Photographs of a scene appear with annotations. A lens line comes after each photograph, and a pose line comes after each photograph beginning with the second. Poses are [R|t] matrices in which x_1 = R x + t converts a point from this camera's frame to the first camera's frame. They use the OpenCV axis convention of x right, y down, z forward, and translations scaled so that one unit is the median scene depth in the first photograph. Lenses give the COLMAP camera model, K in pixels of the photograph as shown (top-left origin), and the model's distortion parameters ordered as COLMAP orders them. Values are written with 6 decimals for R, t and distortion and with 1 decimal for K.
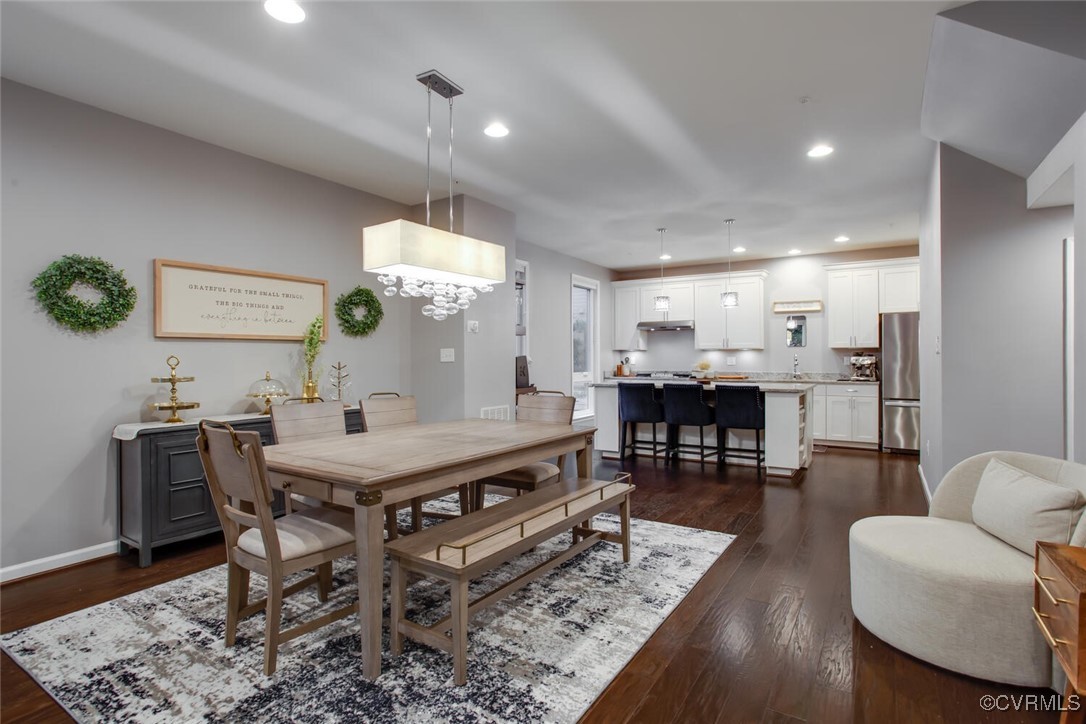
lens RADIAL K [[532.8, 0, 547.4], [0, 532.8, 358.8], [0, 0, 1]] dist [-0.053555, 0.034214]
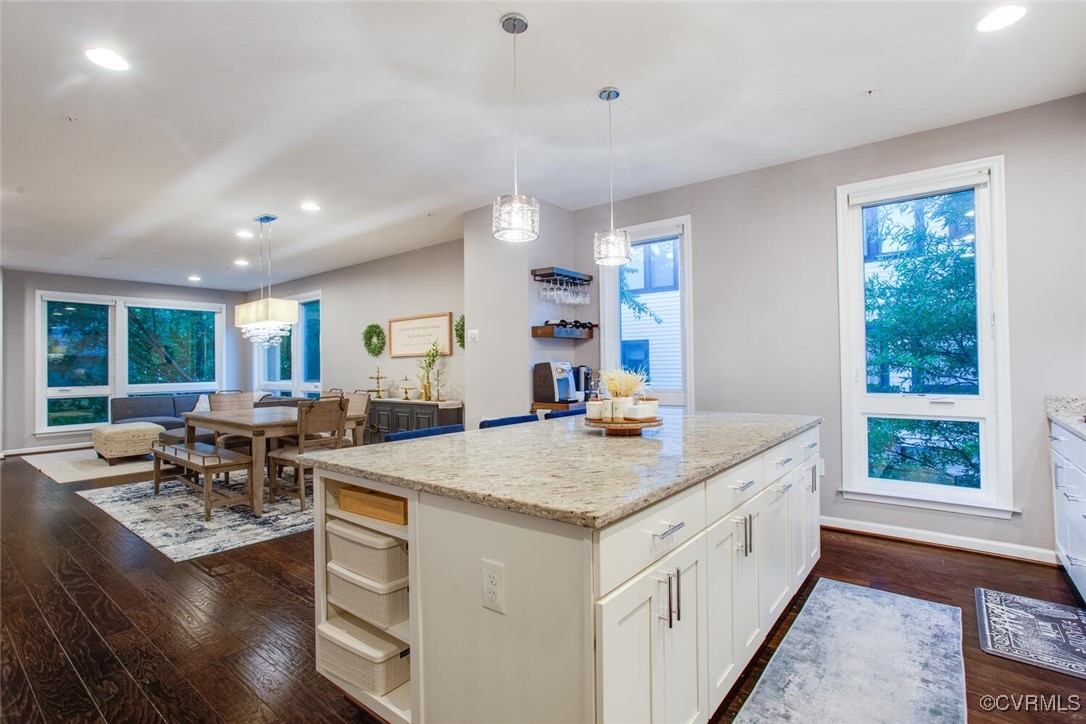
lens RADIAL K [[527.9, 0, 541.8], [0, 527.9, 358.3], [0, 0, 1]] dist [-0.037173, 0.028186]
pose [[-0.116222, -0.008845, -0.993184, 0.715048], [0.011194, 0.999885, -0.010215, -0.004844], [0.993160, -0.012305, -0.116110, 1.042278]]
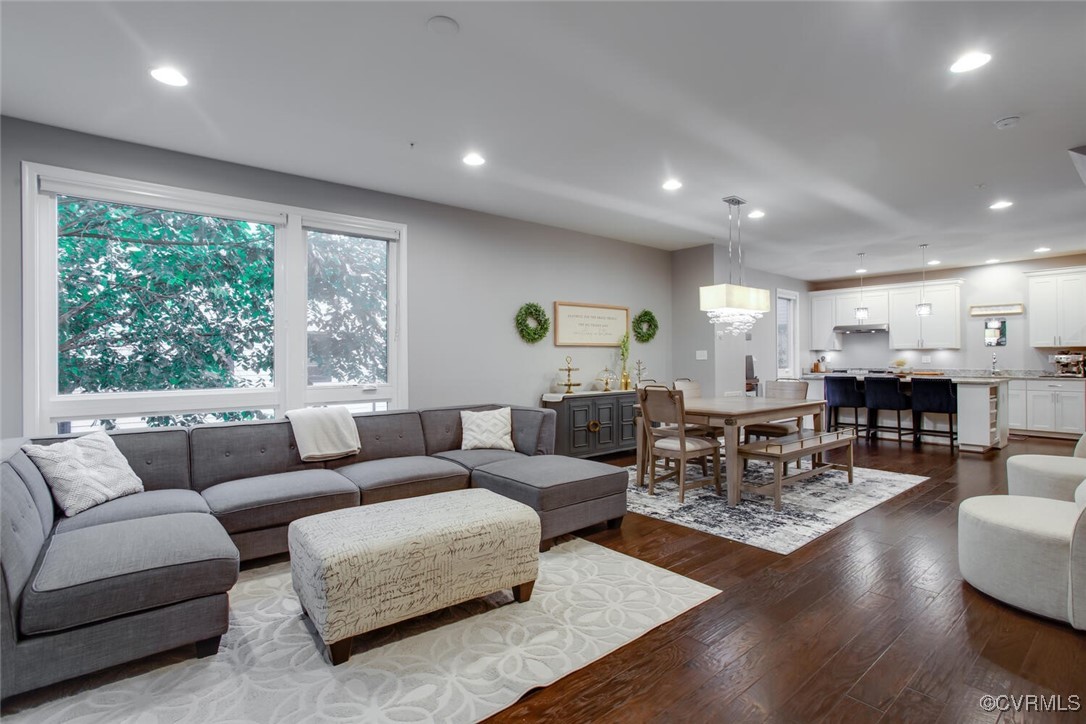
lens RADIAL K [[532.8, 0, 547.4], [0, 532.8, 358.8], [0, 0, 1]] dist [-0.053555, 0.034214]
pose [[0.956786, -0.001629, -0.290787, -0.140871], [0.001889, 0.999998, 0.000612, 0.001200], [0.290785, -0.001135, 0.956788, -0.418287]]
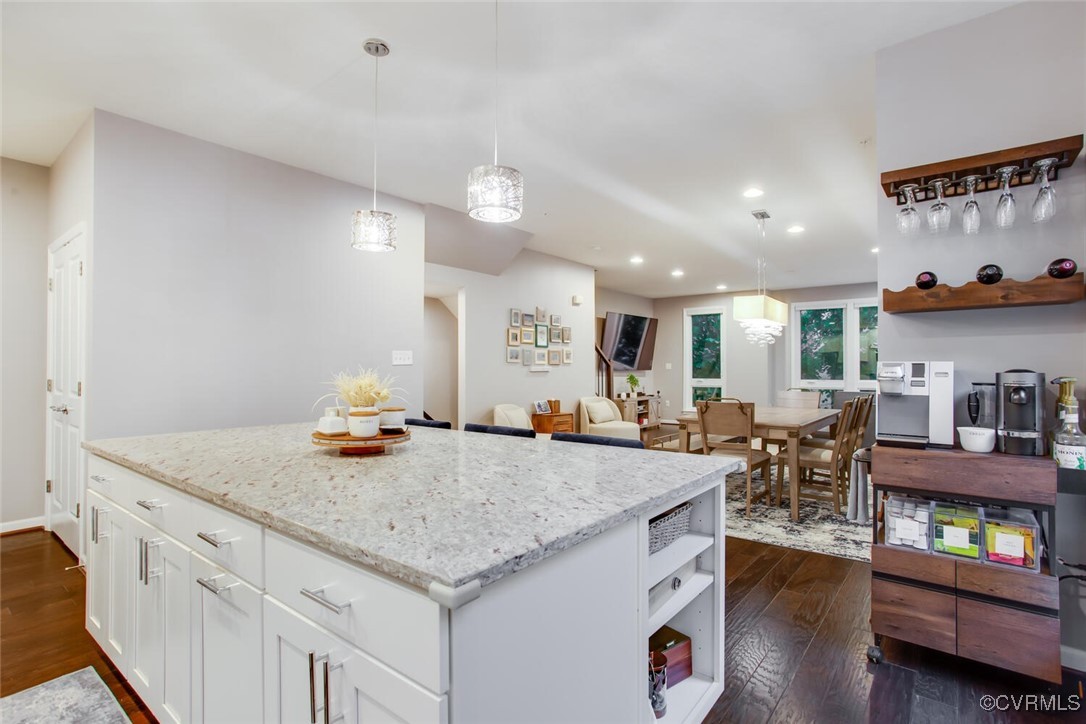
lens RADIAL K [[532.8, 0, 547.4], [0, 532.8, 358.8], [0, 0, 1]] dist [-0.053555, 0.034214]
pose [[-0.994269, 0.005986, 0.106742, 0.157950], [0.004381, 0.999874, -0.015262, -0.002538], [-0.106820, -0.014707, -0.994170, 1.375714]]
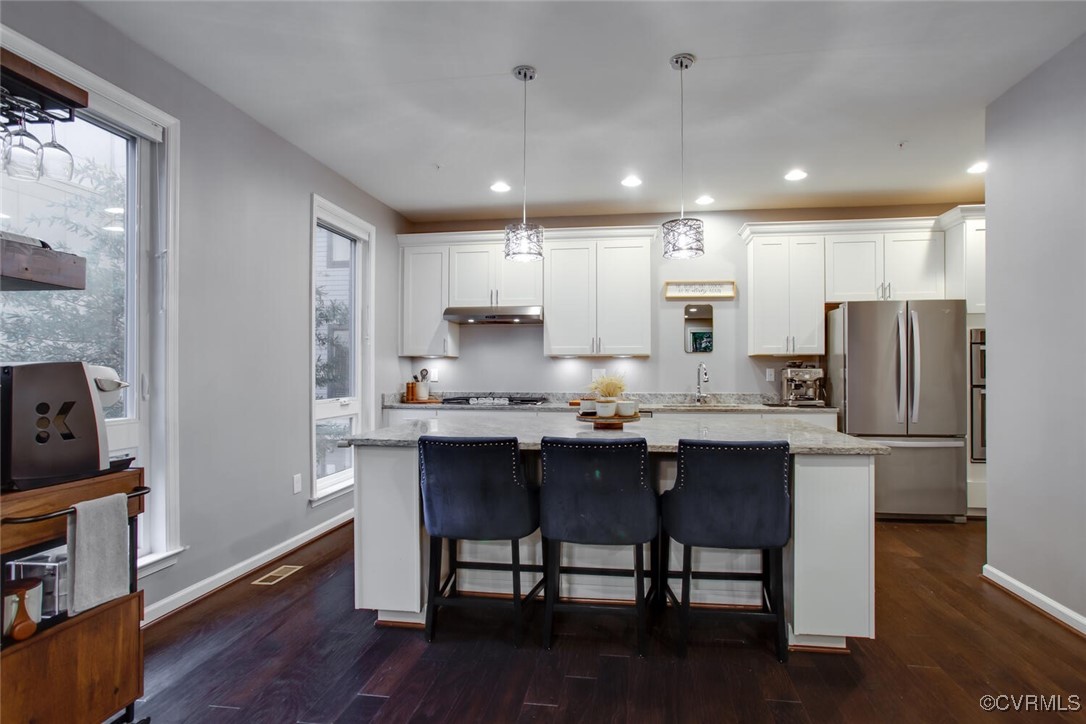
lens RADIAL K [[538.4, 0, 570.1], [0, 538.4, 367.2], [0, 0, 1]] dist [-0.022598, 0.000296]
pose [[0.904952, 0.002812, 0.425505, 0.069597], [-0.000201, 0.999981, -0.006183, -0.001887], [-0.425514, 0.005510, 0.904935, 0.626715]]
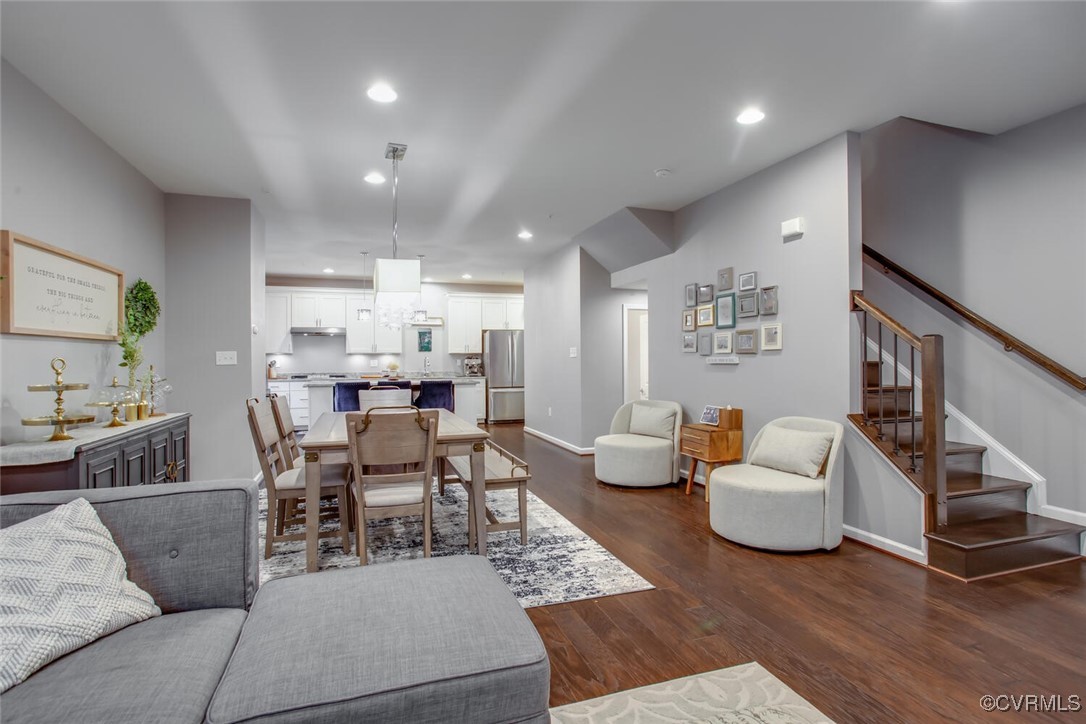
lens RADIAL K [[527.9, 0, 541.8], [0, 527.9, 358.3], [0, 0, 1]] dist [-0.037173, 0.028186]
pose [[0.622077, 0.000441, 0.782956, -0.485586], [0.006038, 0.999967, -0.005360, 0.001906], [-0.782933, 0.008062, 0.622054, -0.047388]]
